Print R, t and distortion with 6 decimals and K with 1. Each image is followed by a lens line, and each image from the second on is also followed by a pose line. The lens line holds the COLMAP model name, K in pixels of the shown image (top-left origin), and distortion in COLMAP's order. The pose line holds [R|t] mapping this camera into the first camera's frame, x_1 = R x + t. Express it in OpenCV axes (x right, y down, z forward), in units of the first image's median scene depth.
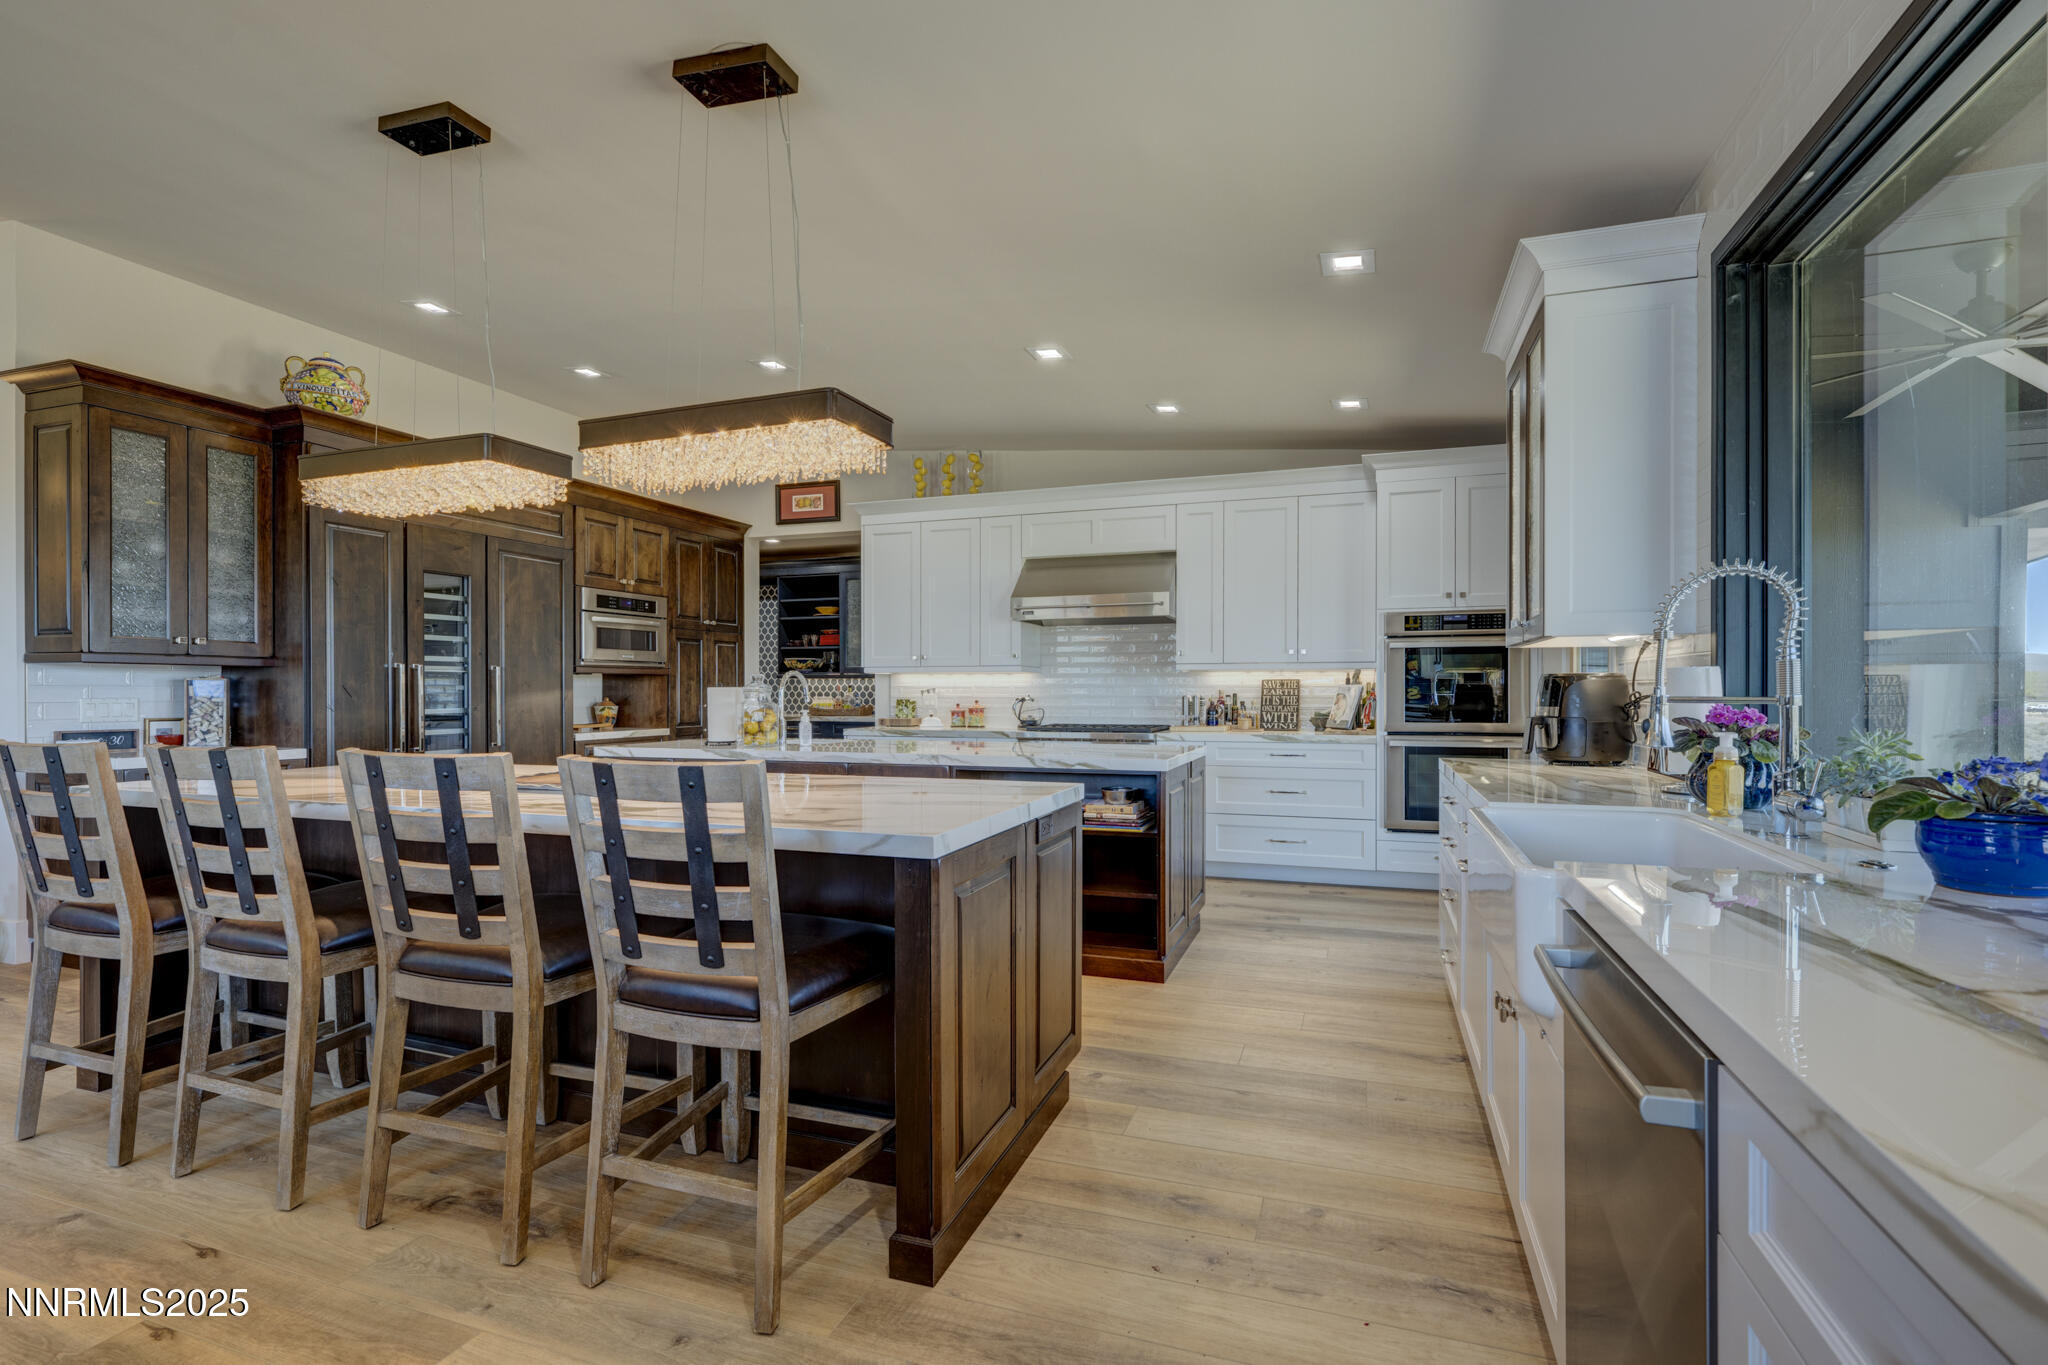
lens RADIAL K [[875.9, 0, 1046.4], [0, 875.9, 695.3], [0, 0, 1]] dist [-0.002617, -0.000469]
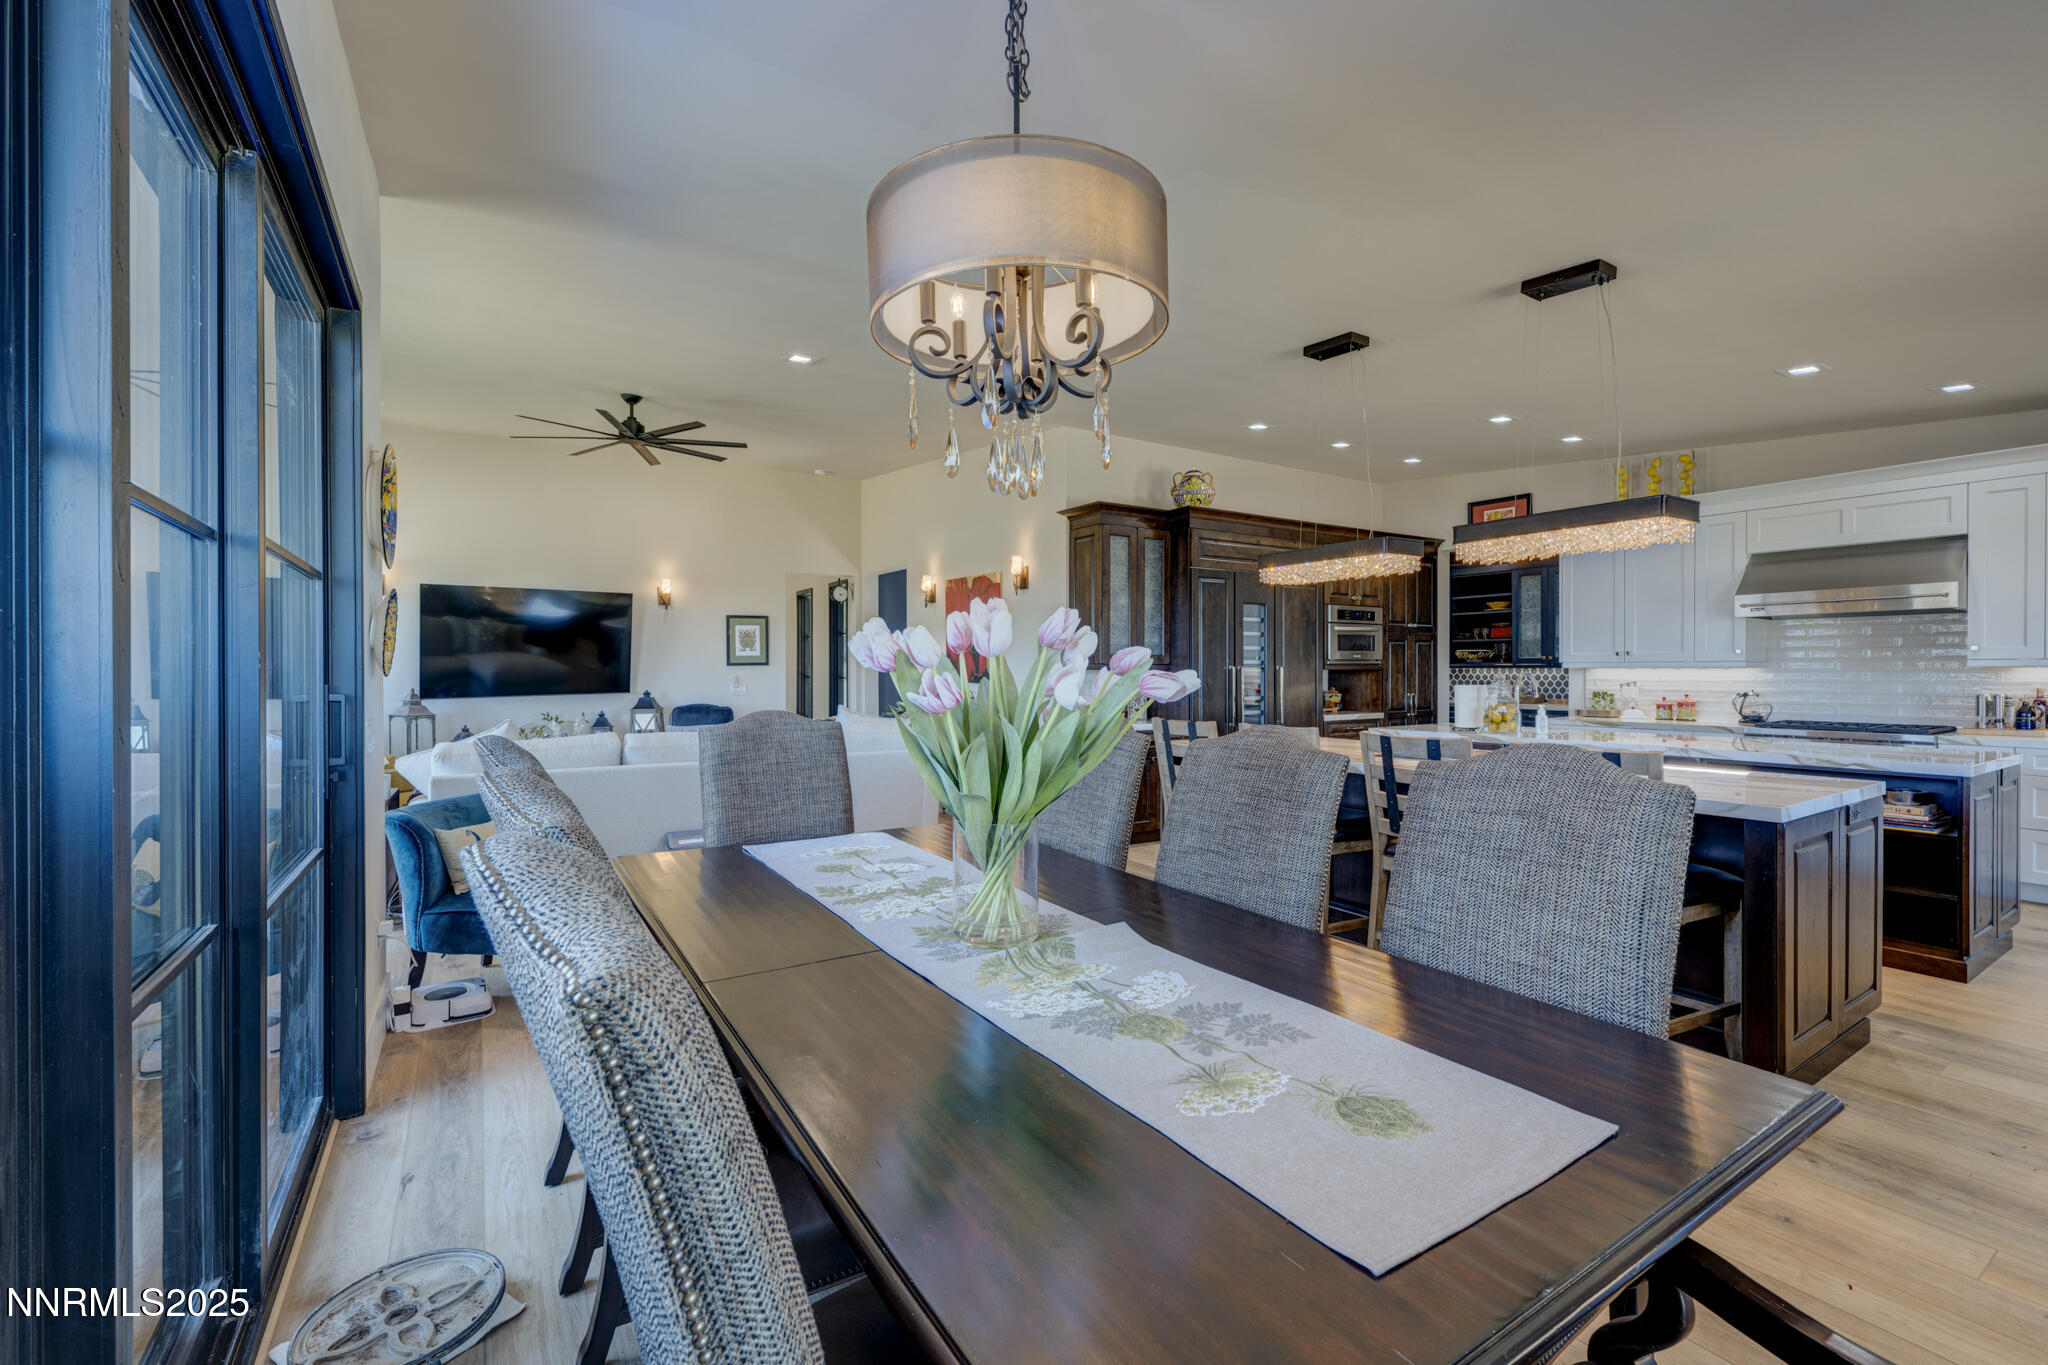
lens RADIAL K [[849.7, 0, 1073.7], [0, 849.7, 674.7], [0, 0, 1]] dist [-0.000146, -0.000478]
pose [[0.800322, 0.004918, -0.599551, -0.067723], [-0.004304, 0.999988, 0.002458, -0.019710], [0.599556, 0.000613, 0.800333, -0.265194]]
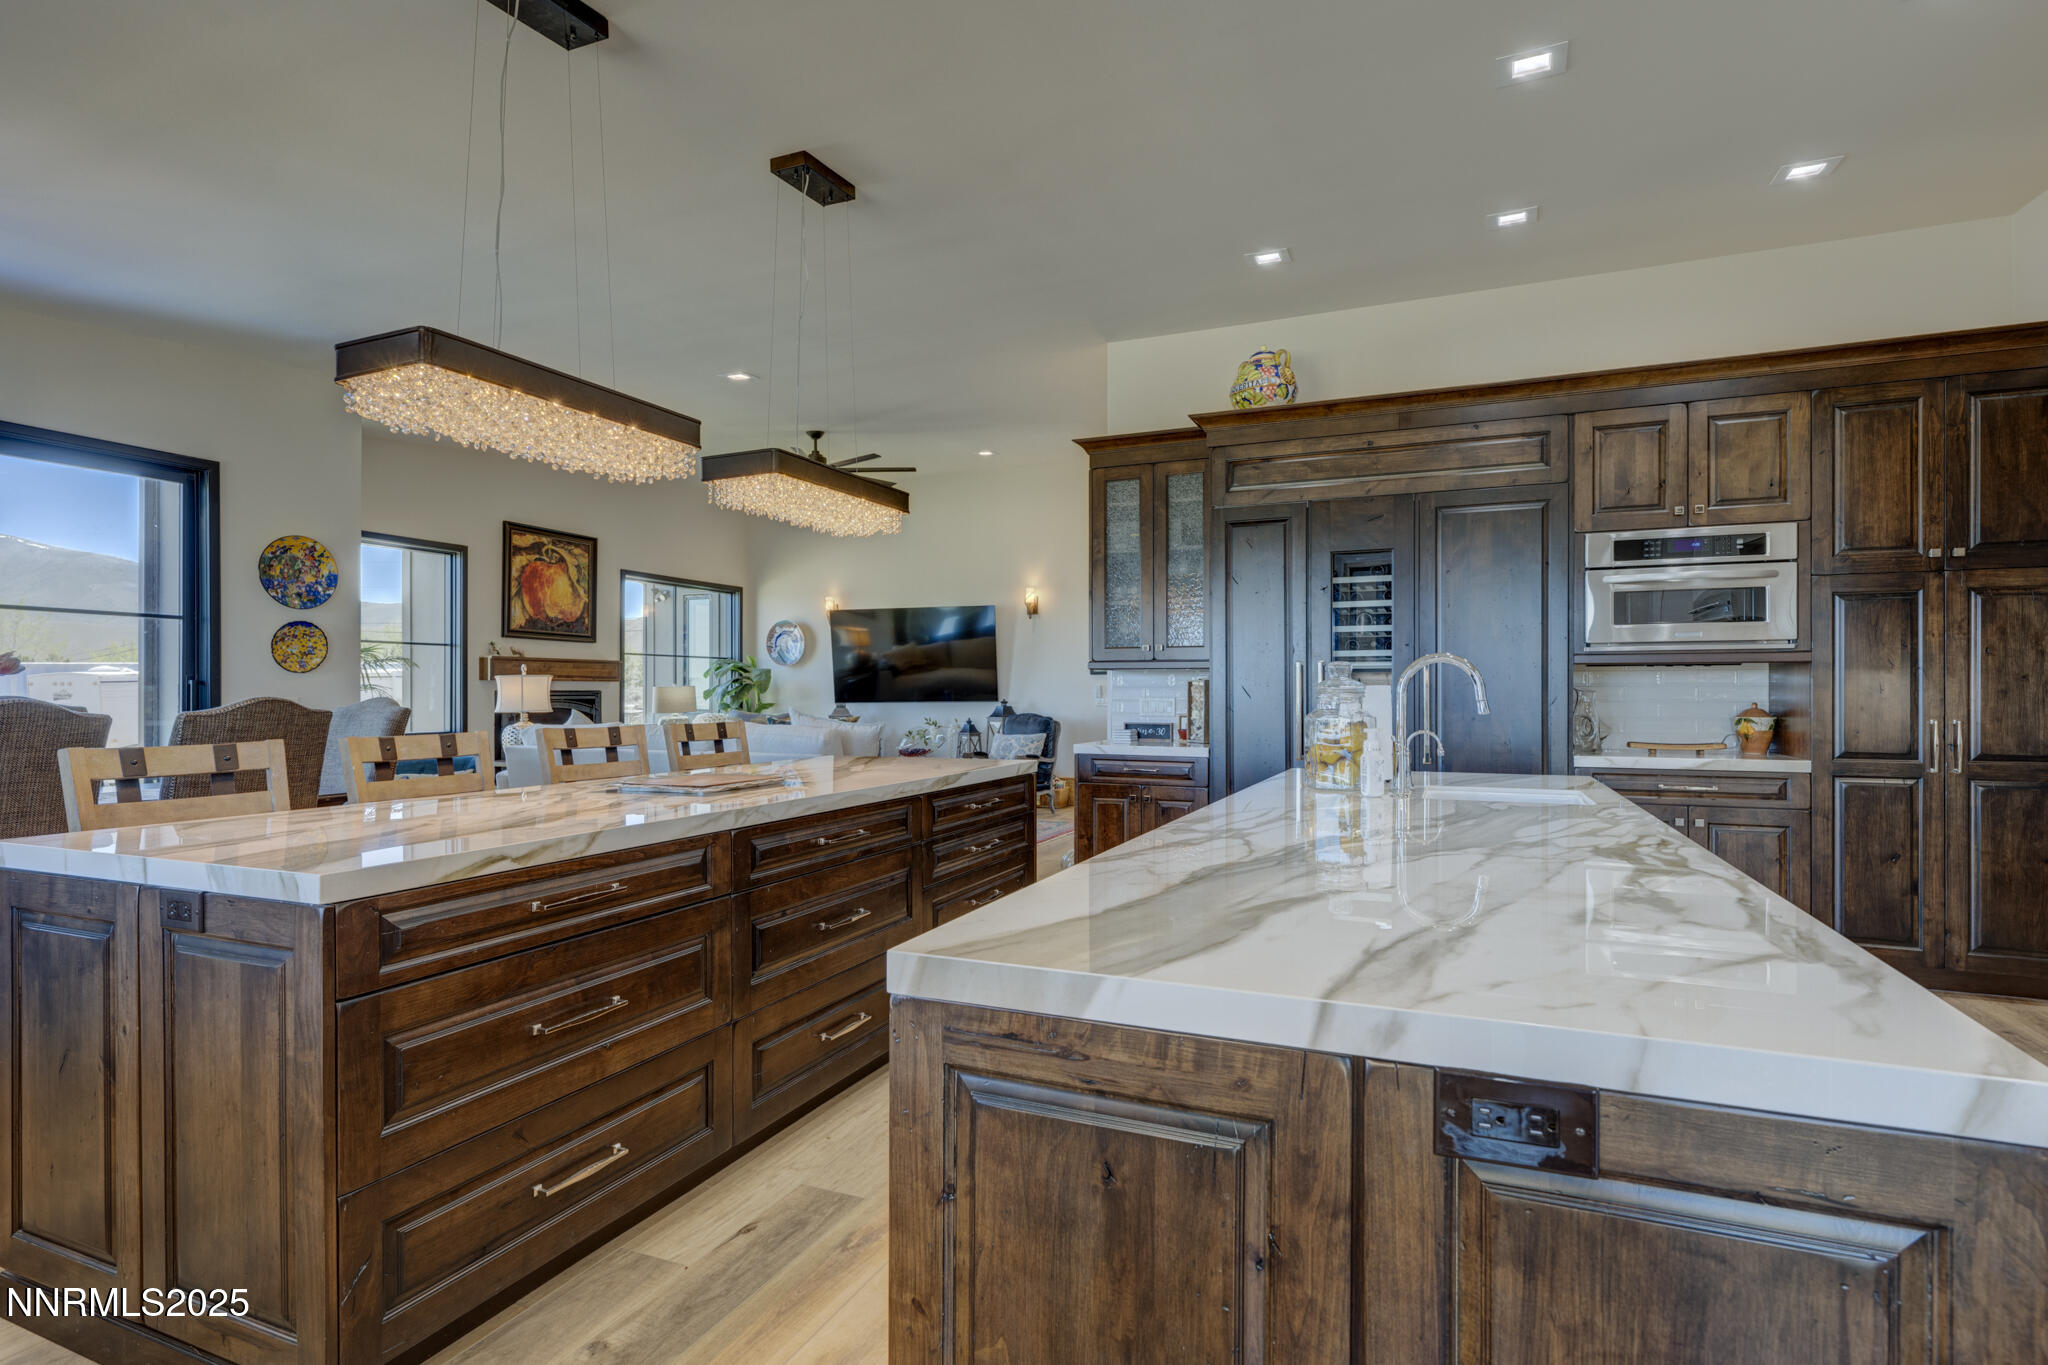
lens RADIAL K [[984.3, 0, 1039.9], [0, 984.3, 683.4], [0, 0, 1]] dist [-0.016696, -0.000308]
pose [[-0.026745, -0.004012, -0.999634, 0.219686], [-0.002100, 0.999990, -0.003958, -0.007168], [0.999640, 0.001994, -0.026753, 0.614033]]
